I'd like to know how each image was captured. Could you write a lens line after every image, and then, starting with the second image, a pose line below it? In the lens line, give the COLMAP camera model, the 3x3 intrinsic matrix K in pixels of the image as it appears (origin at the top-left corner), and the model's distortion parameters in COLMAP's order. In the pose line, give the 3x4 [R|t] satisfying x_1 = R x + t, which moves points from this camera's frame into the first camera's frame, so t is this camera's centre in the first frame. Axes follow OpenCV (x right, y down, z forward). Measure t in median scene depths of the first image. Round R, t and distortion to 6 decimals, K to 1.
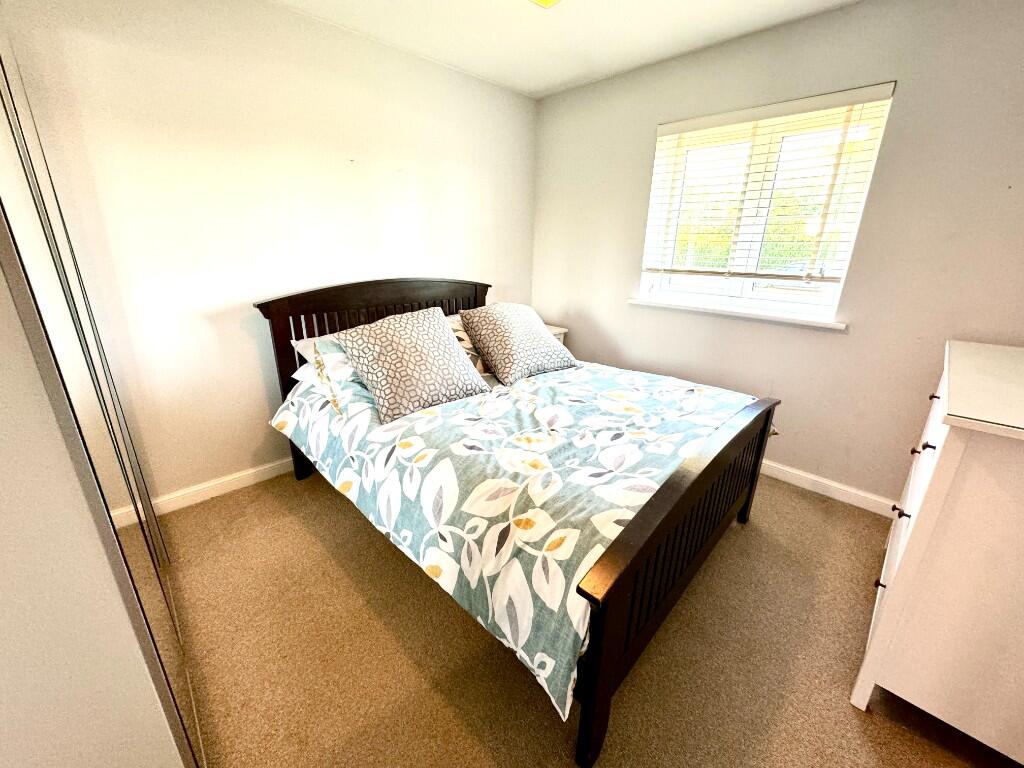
lens RADIAL K [[408.6, 0, 511.0], [0, 408.6, 382.5], [0, 0, 1]] dist [-0.003307, 0.000543]
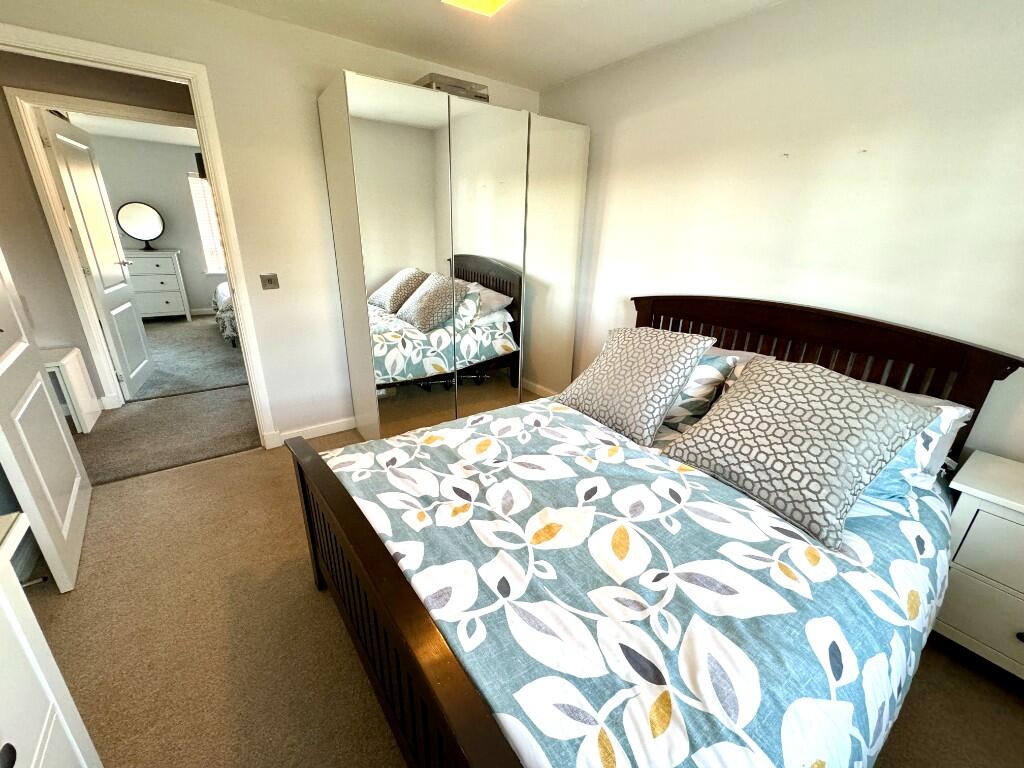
lens RADIAL K [[408.6, 0, 511.0], [0, 408.6, 382.5], [0, 0, 1]] dist [-0.003307, 0.000543]
pose [[-0.154809, 0.314929, -0.936405, 0.723058], [-0.361318, 0.864120, 0.350352, -0.281867], [0.919502, 0.392578, -0.019984, 0.820353]]
